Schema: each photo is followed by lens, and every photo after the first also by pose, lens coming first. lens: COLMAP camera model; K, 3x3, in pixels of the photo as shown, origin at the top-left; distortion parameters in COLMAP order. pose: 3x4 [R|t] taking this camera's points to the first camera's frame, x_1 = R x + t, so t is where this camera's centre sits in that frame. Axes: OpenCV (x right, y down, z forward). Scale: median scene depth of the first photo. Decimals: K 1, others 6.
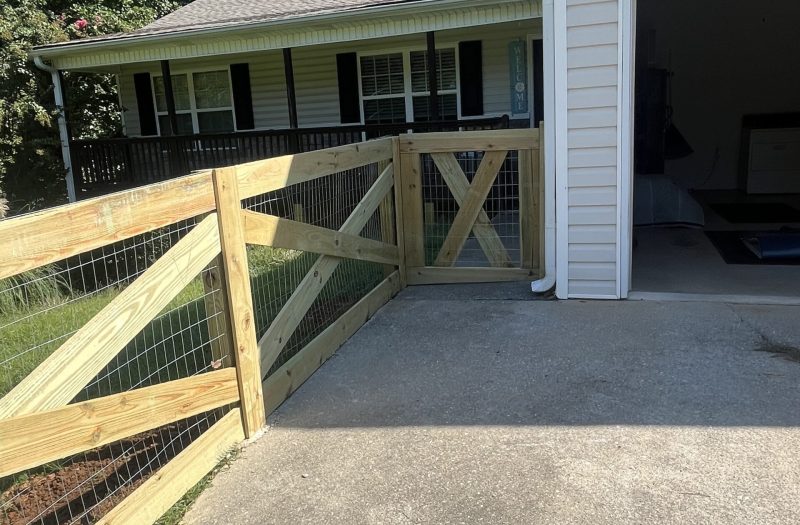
lens RADIAL K [[656.5, 0, 414.7], [0, 656.5, 262.7], [0, 0, 1]] dist [0.004052, -0.012258]
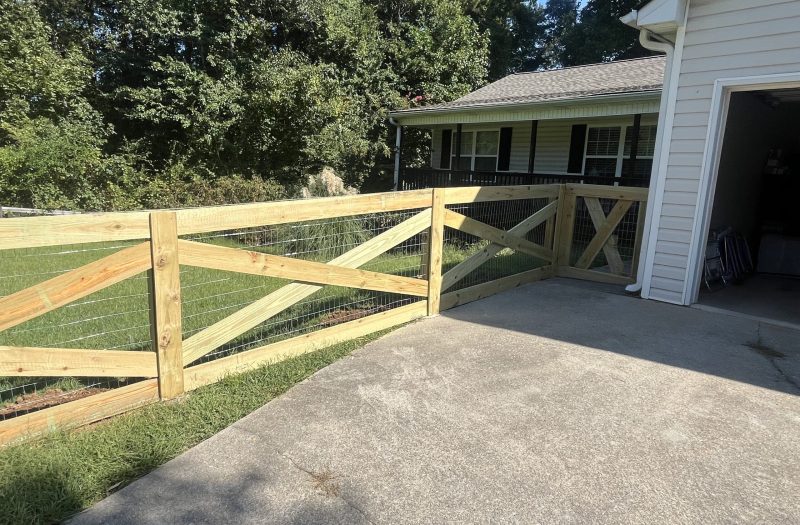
lens RADIAL K [[497.4, 0, 400.0], [0, 497.4, 262.5], [0, 0, 1]] dist [0.002348, -0.000489]
pose [[0.875633, 0.178501, -0.448781, 0.228058], [-0.185812, 0.982183, 0.028116, 0.045085], [0.445804, 0.058769, 0.893199, -0.309542]]
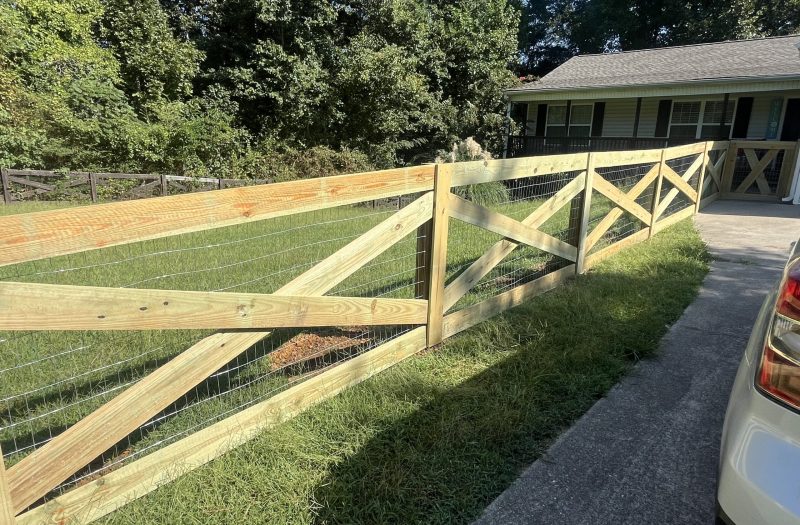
lens RADIAL K [[497.4, 0, 400.0], [0, 497.4, 262.5], [0, 0, 1]] dist [0.002348, -0.000489]
pose [[0.910268, 0.172477, -0.376383, -0.444214], [-0.158381, 0.985010, 0.068341, 0.405258], [0.382528, -0.002596, 0.923940, -1.515811]]
